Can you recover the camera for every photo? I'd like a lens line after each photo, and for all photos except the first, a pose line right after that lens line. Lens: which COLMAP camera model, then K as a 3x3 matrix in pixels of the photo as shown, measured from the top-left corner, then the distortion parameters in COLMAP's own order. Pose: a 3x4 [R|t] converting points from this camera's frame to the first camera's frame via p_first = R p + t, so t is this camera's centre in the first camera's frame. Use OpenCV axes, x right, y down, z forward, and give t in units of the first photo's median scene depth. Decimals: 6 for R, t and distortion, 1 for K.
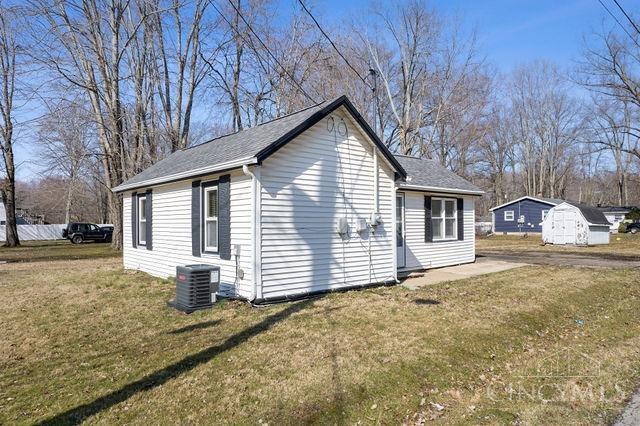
lens RADIAL K [[410.1, 0, 320.4], [0, 410.1, 223.3], [0, 0, 1]] dist [-0.002067, 0.000448]
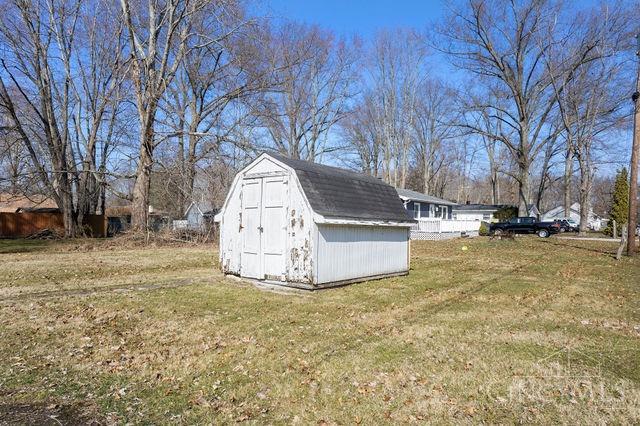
lens RADIAL K [[410.1, 0, 320.4], [0, 410.1, 223.3], [0, 0, 1]] dist [-0.002067, 0.000448]
pose [[0.977191, 0.003434, 0.212335, 0.327185], [-0.002969, 0.999992, -0.002512, 0.003518], [-0.212342, 0.001824, 0.977194, 0.380467]]
